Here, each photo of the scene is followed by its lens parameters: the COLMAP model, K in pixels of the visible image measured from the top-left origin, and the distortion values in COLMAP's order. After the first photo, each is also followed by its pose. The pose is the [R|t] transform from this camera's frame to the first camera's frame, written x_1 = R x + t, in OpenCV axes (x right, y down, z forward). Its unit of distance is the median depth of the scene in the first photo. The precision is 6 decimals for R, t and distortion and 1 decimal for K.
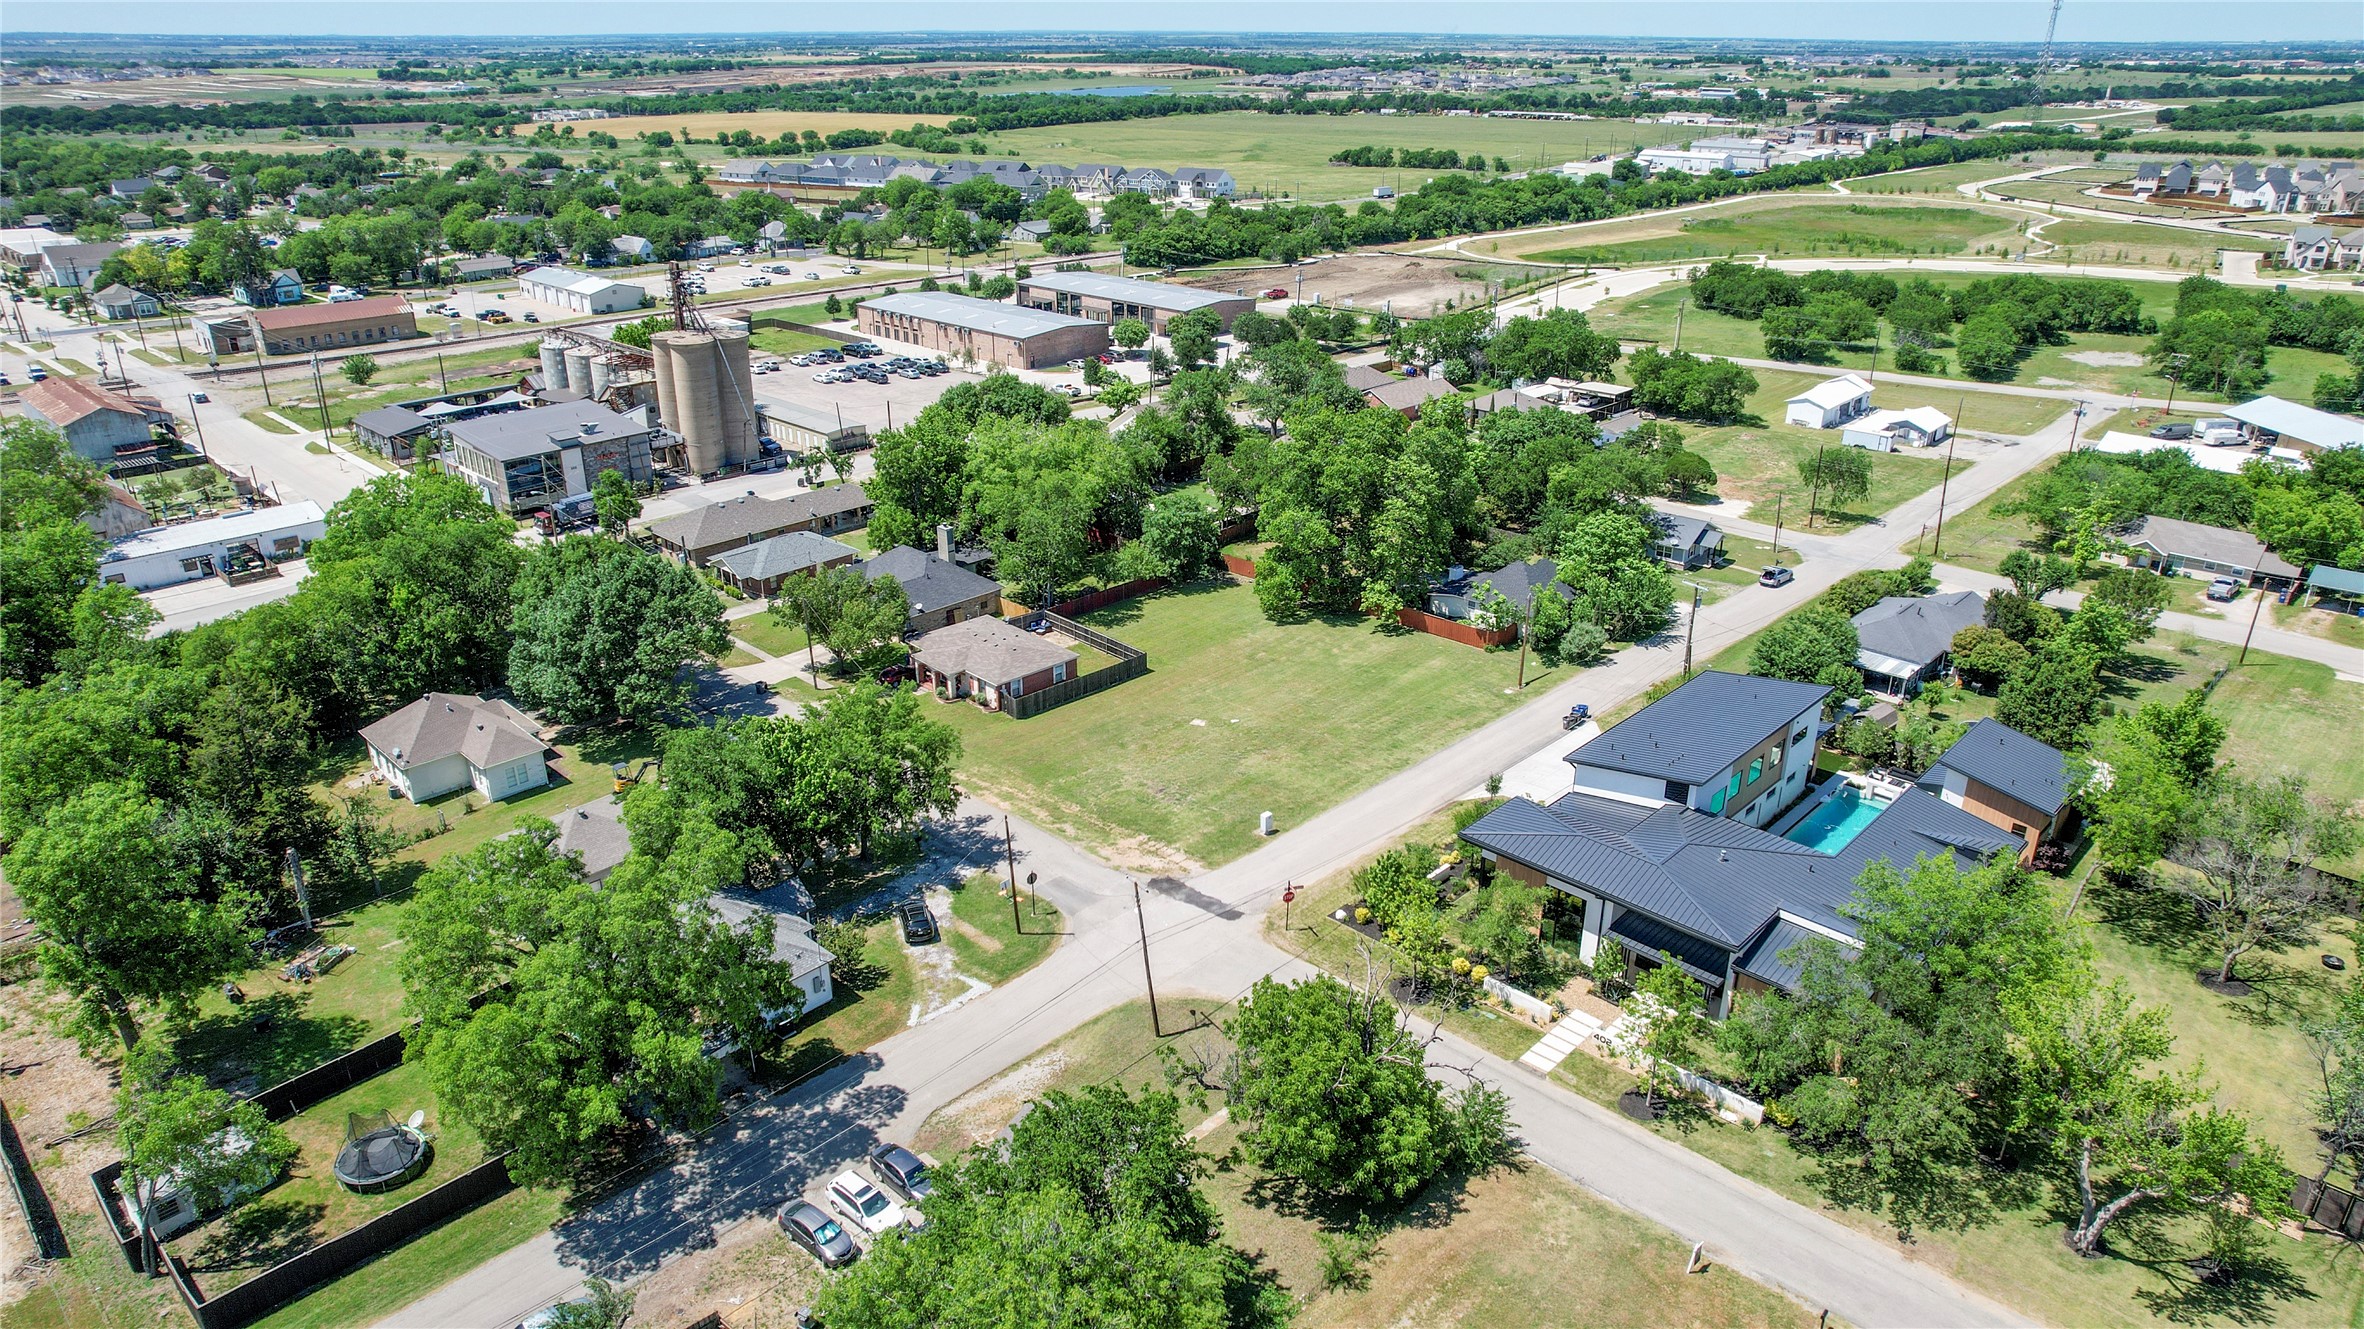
lens RADIAL K [[1510.4, 0, 1191.4], [0, 1510.4, 665.5], [0, 0, 1]] dist [-0.078957, 0.074220]
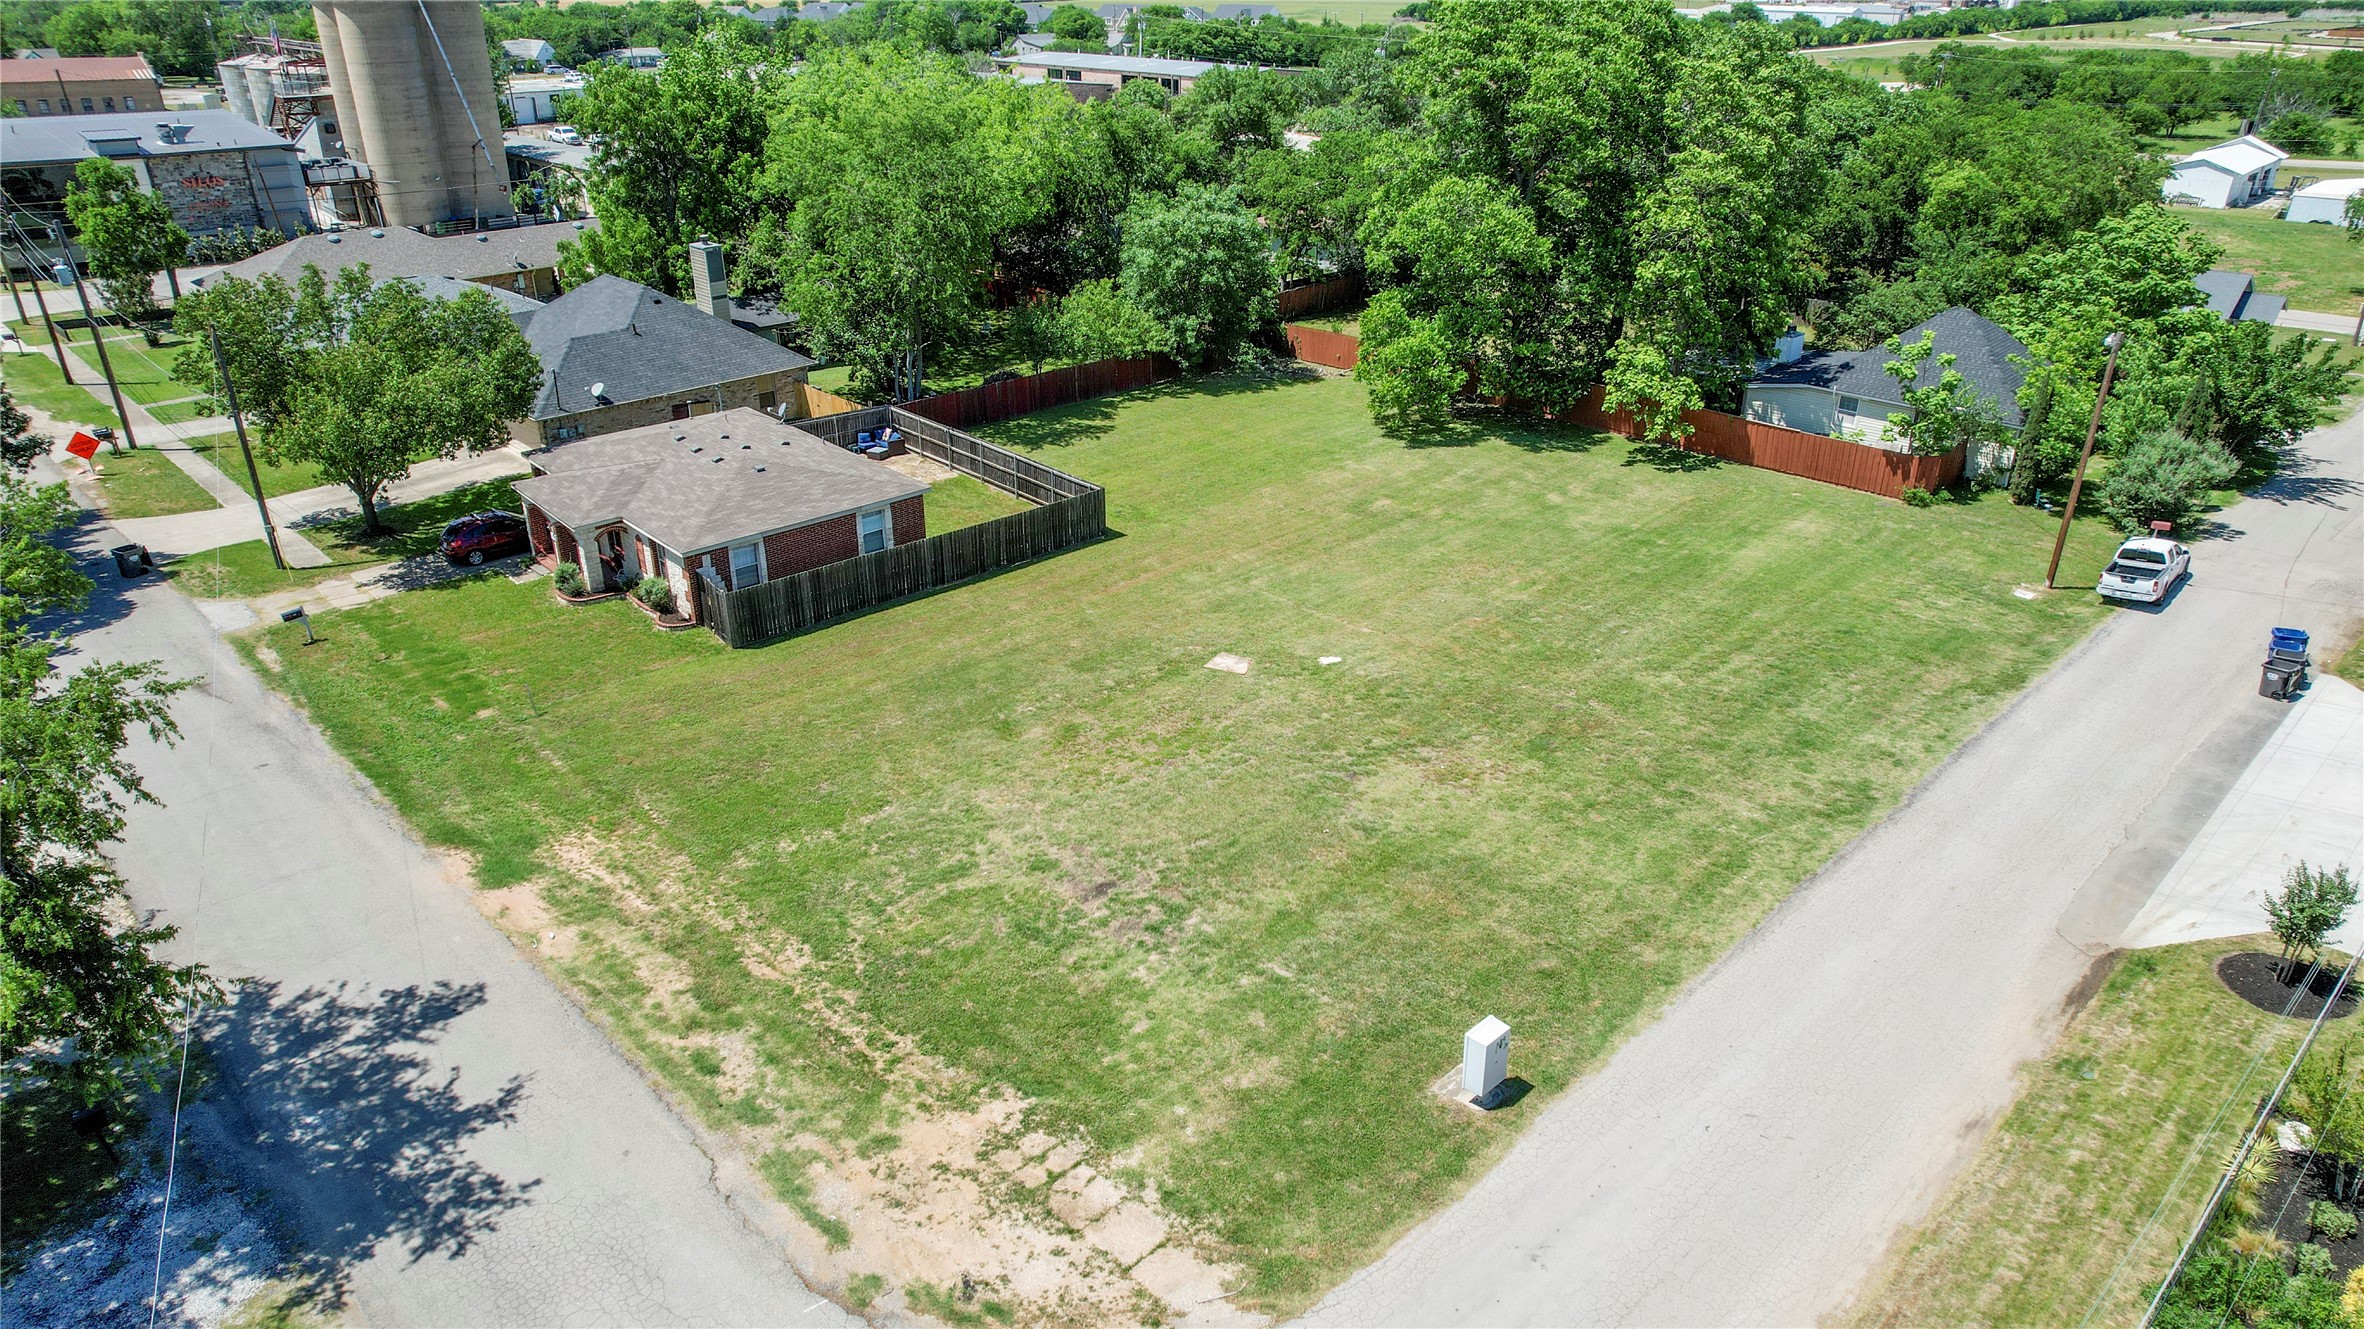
lens RADIAL K [[1510.4, 0, 1192.0], [0, 1510.4, 669.2], [0, 0, 1]] dist [-0.078957, 0.074220]
pose [[0.999639, 0.013633, -0.023140, 0.003408], [-0.012533, 0.998815, 0.047035, 0.019292], [0.023753, -0.046728, 0.998625, 0.553425]]
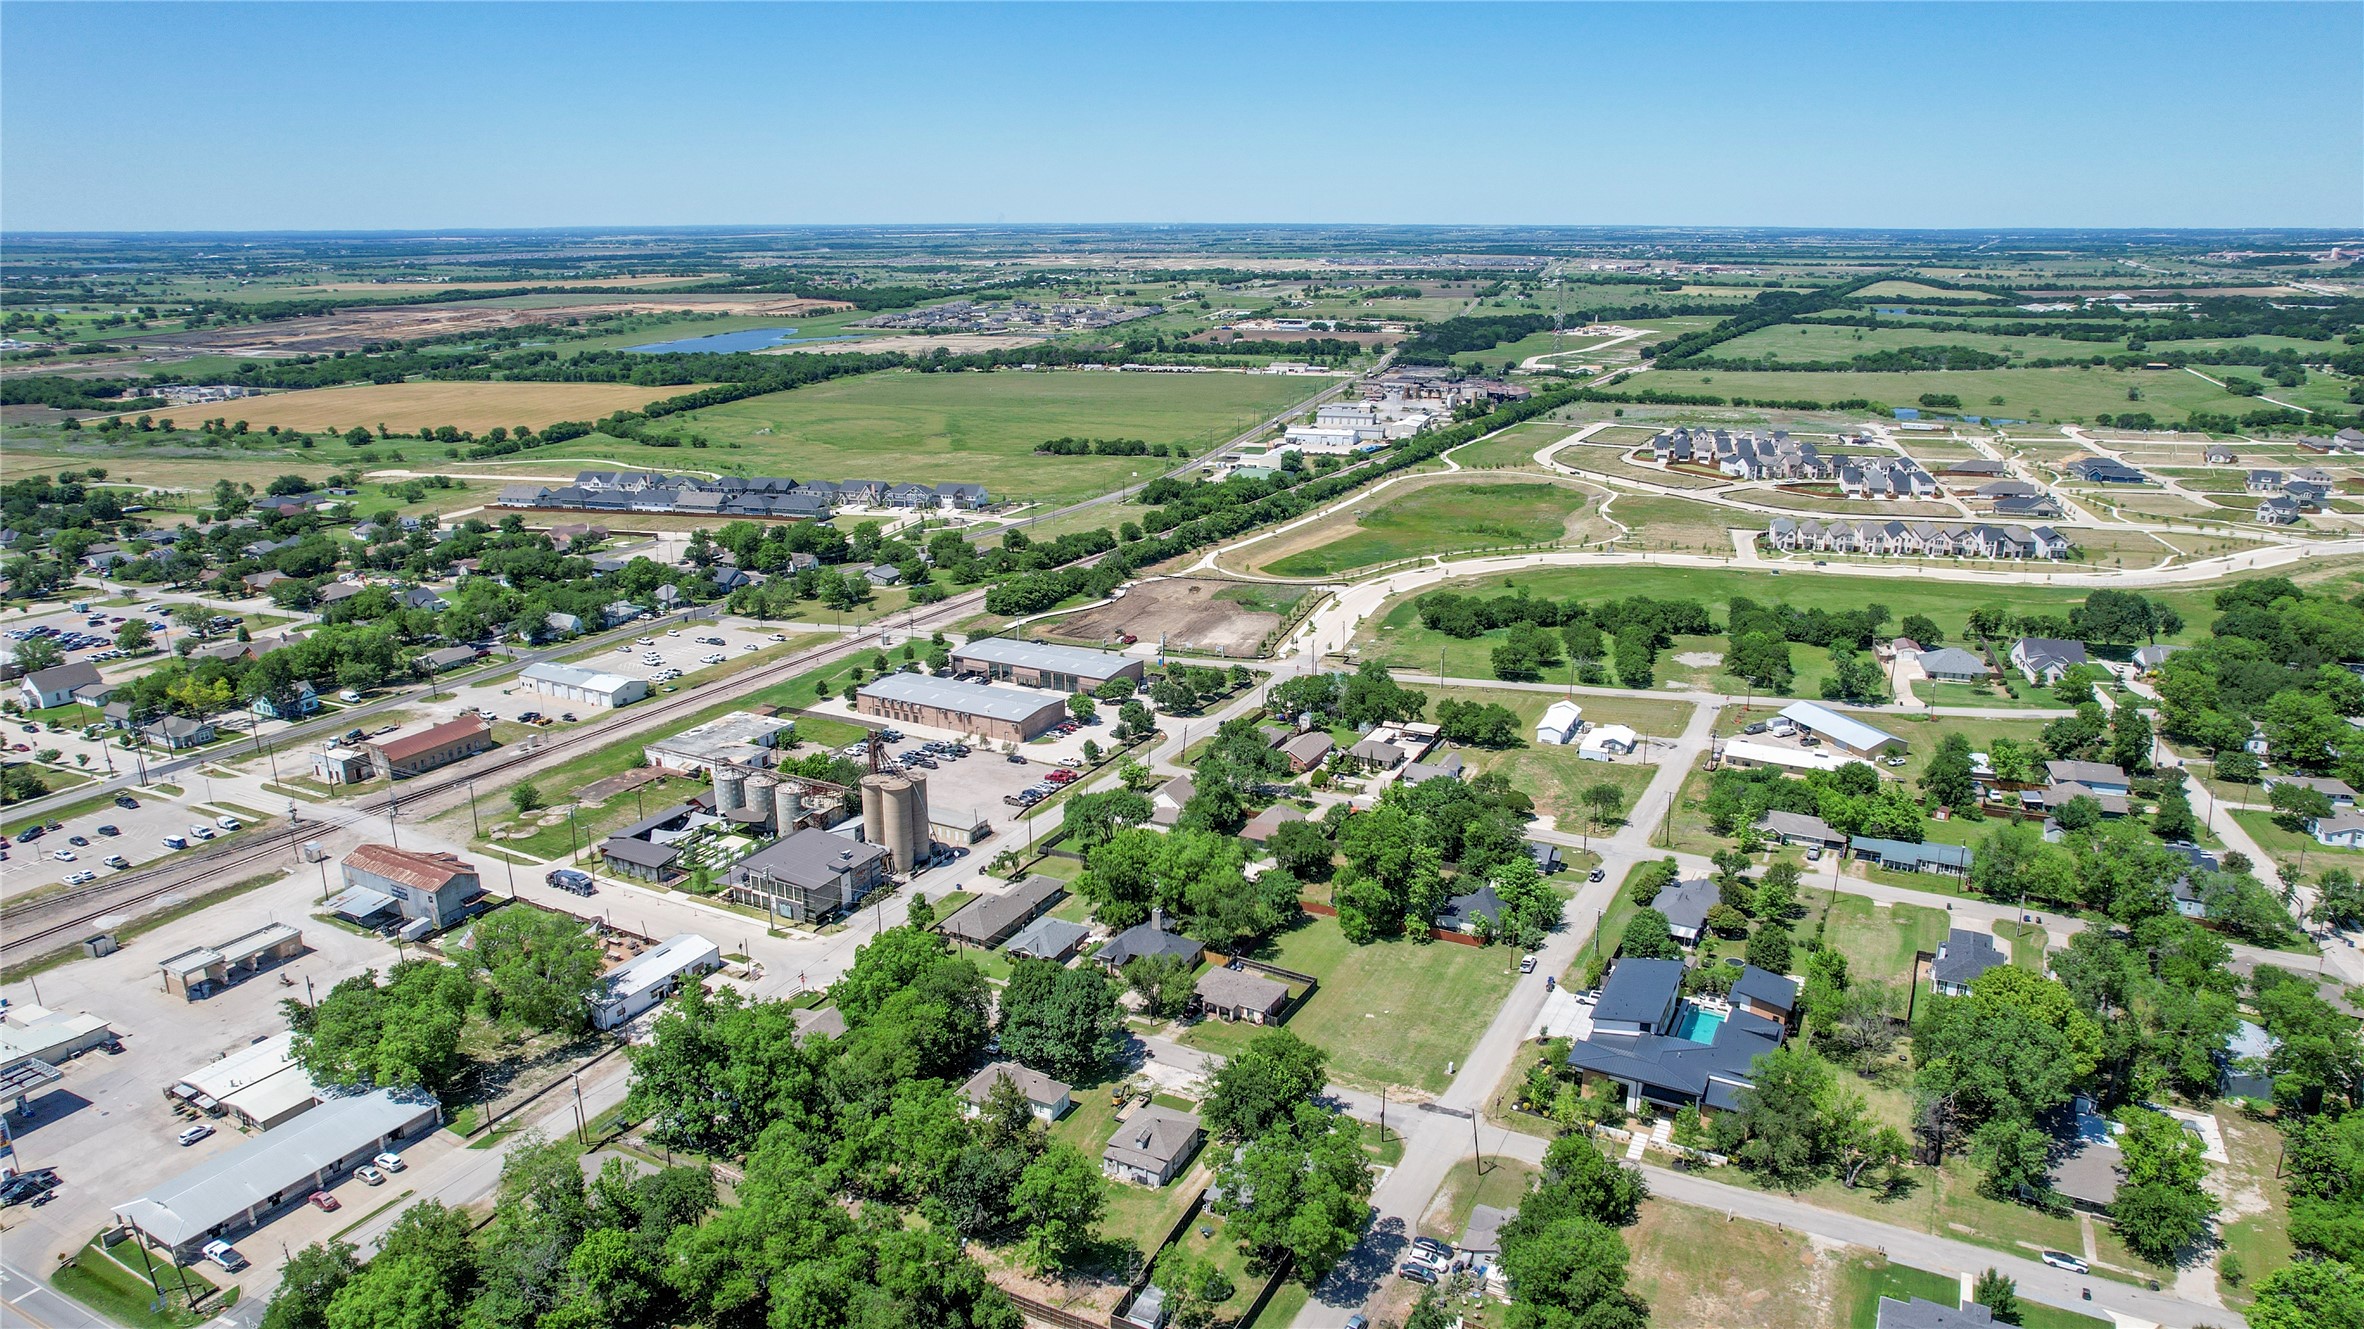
lens RADIAL K [[1510.4, 0, 1195.7], [0, 1510.4, 673.5], [0, 0, 1]] dist [-0.078957, 0.074220]
pose [[0.959180, -0.085378, 0.269600, -0.580396], [0.113915, 0.989220, -0.092016, -0.204312], [-0.258838, 0.118972, 0.958566, -0.680947]]
